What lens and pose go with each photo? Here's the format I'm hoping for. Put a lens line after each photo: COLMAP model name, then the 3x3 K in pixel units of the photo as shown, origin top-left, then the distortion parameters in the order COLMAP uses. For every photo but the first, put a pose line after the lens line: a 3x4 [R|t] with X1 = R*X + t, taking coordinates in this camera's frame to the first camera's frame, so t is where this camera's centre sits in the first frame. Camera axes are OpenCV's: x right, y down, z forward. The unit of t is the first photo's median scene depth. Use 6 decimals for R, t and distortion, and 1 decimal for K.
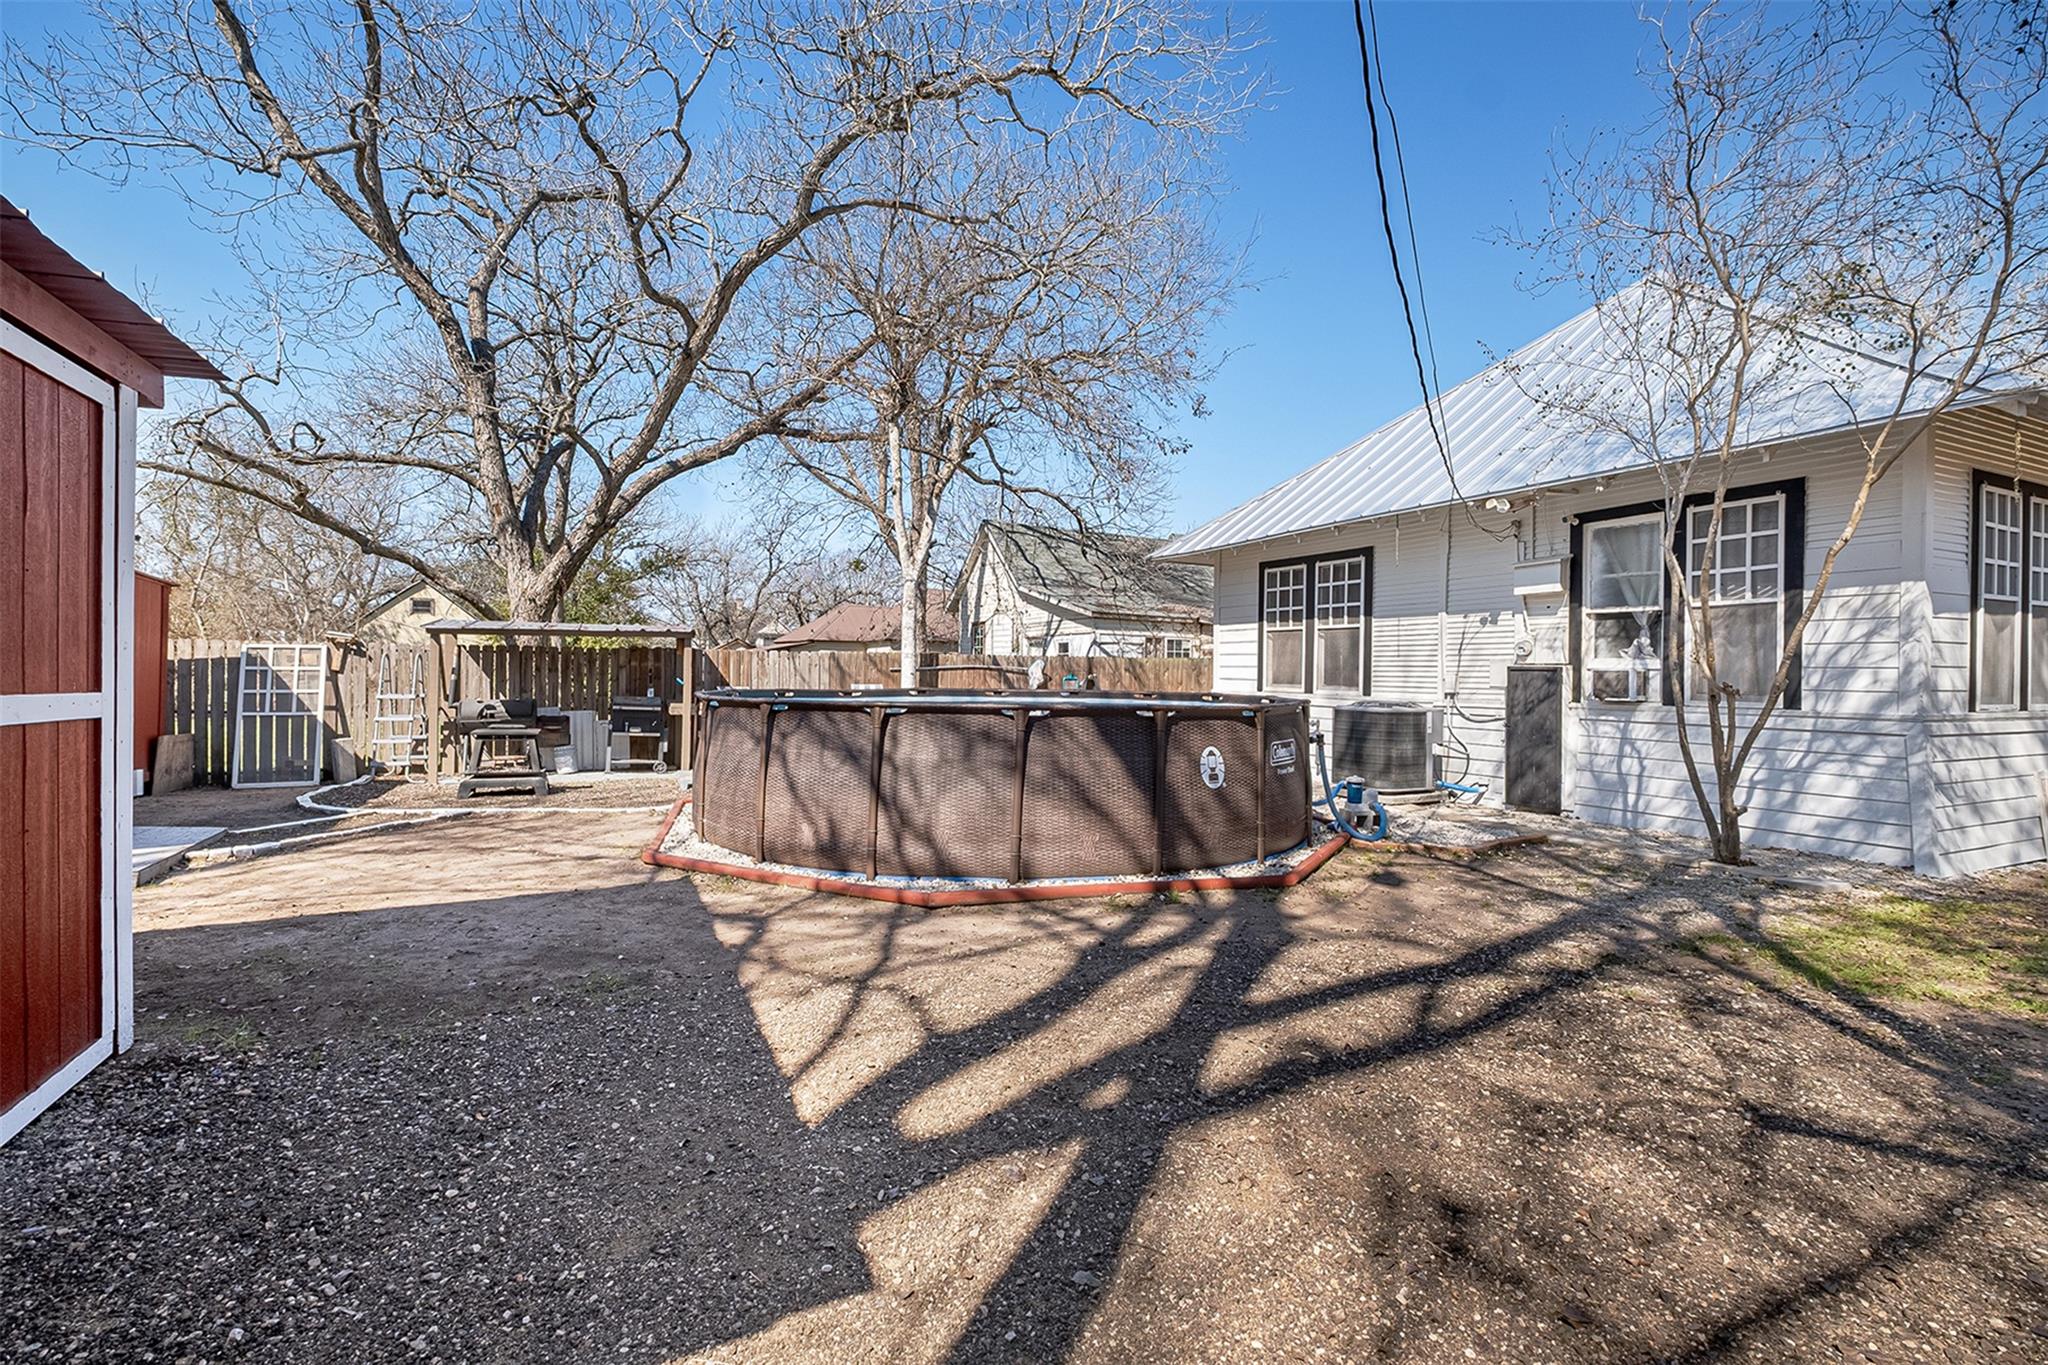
lens RADIAL K [[918.6, 0, 1017.2], [0, 918.6, 668.4], [0, 0, 1]] dist [-0.000904, -0.002221]
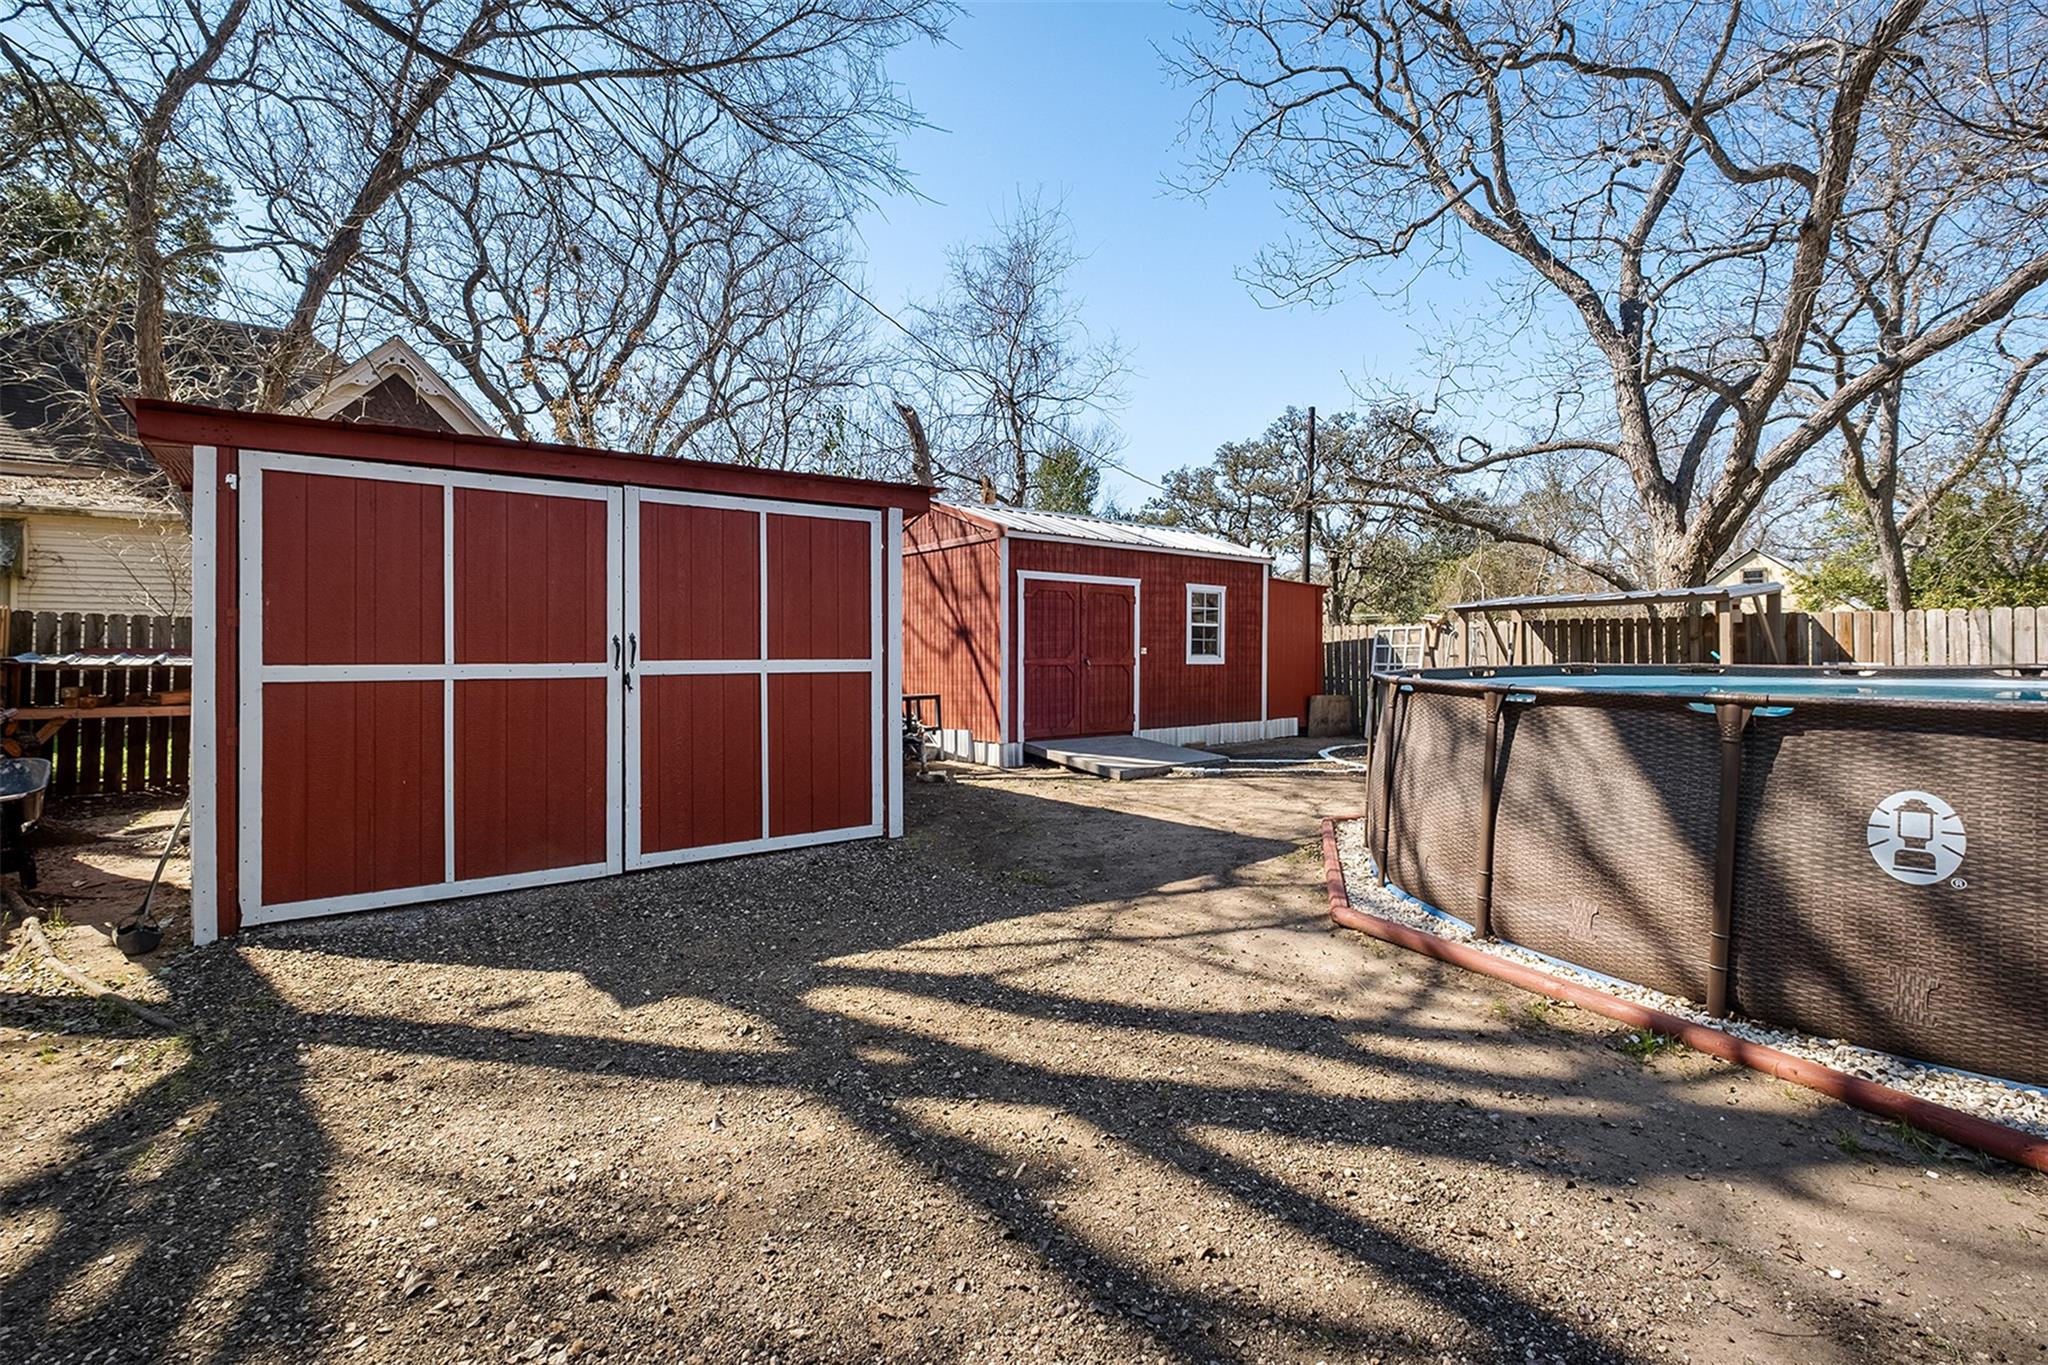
lens RADIAL K [[918.6, 0, 1042.0], [0, 918.6, 647.2], [0, 0, 1]] dist [-0.000904, -0.002221]
pose [[0.187892, -0.013502, -0.982097, 0.762726], [0.016288, 0.999811, -0.010630, 0.015831], [0.982055, -0.013999, 0.188076, 0.660463]]
